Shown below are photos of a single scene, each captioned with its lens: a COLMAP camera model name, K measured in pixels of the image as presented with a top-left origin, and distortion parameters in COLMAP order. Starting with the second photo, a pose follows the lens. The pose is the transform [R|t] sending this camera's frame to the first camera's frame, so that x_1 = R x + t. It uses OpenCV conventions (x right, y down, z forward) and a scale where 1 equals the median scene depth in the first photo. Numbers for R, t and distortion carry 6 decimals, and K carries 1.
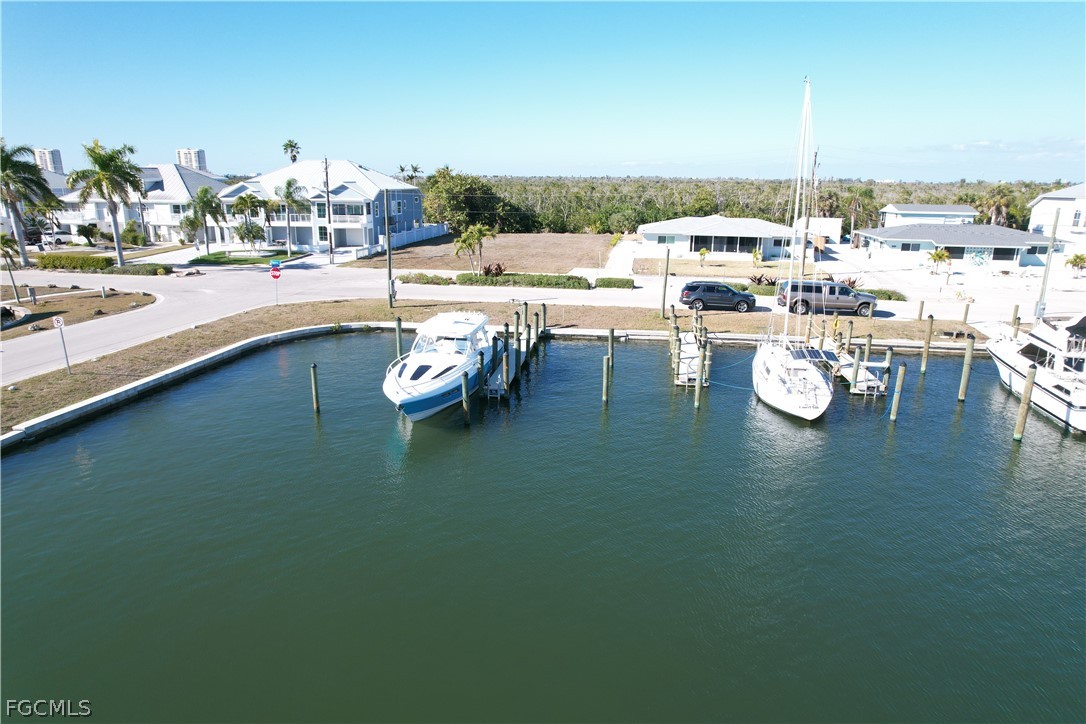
lens RADIAL K [[690.5, 0, 547.1], [0, 690.5, 362.6], [0, 0, 1]] dist [-0.080599, 0.075215]
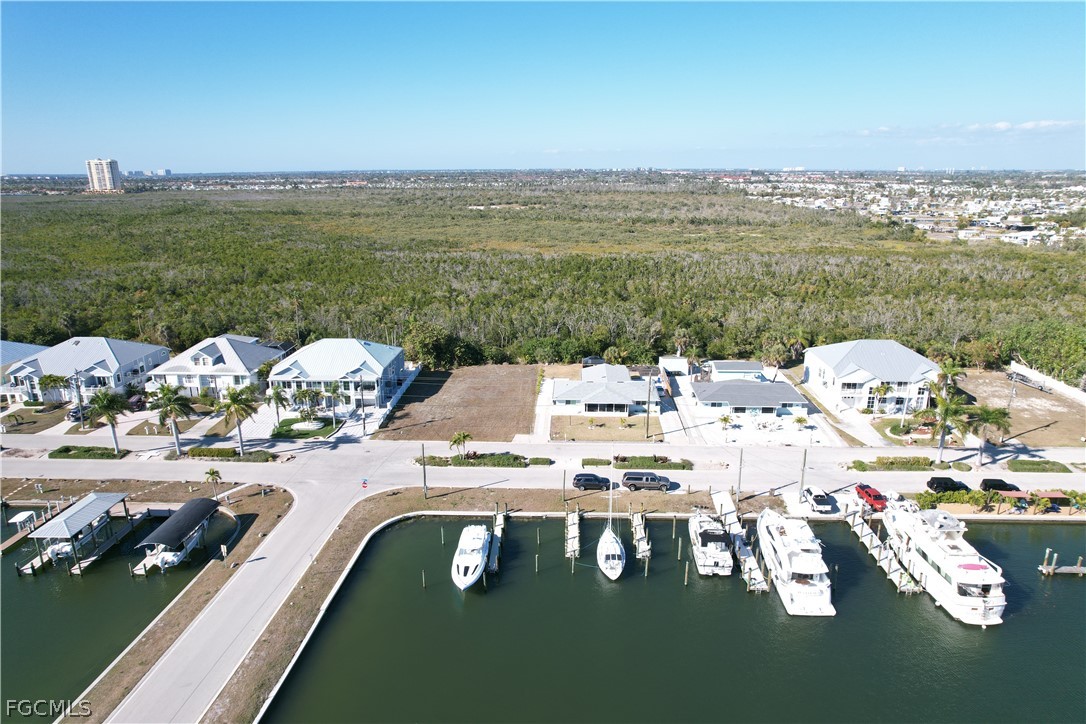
lens RADIAL K [[686.5, 0, 543.0], [0, 686.5, 362.0], [0, 0, 1]] dist [-0.055158, 0.025649]
pose [[0.994576, -0.042787, 0.094804, -0.041795], [0.041852, 0.999054, 0.011827, -0.313005], [-0.095220, -0.007795, 0.995426, -0.628499]]
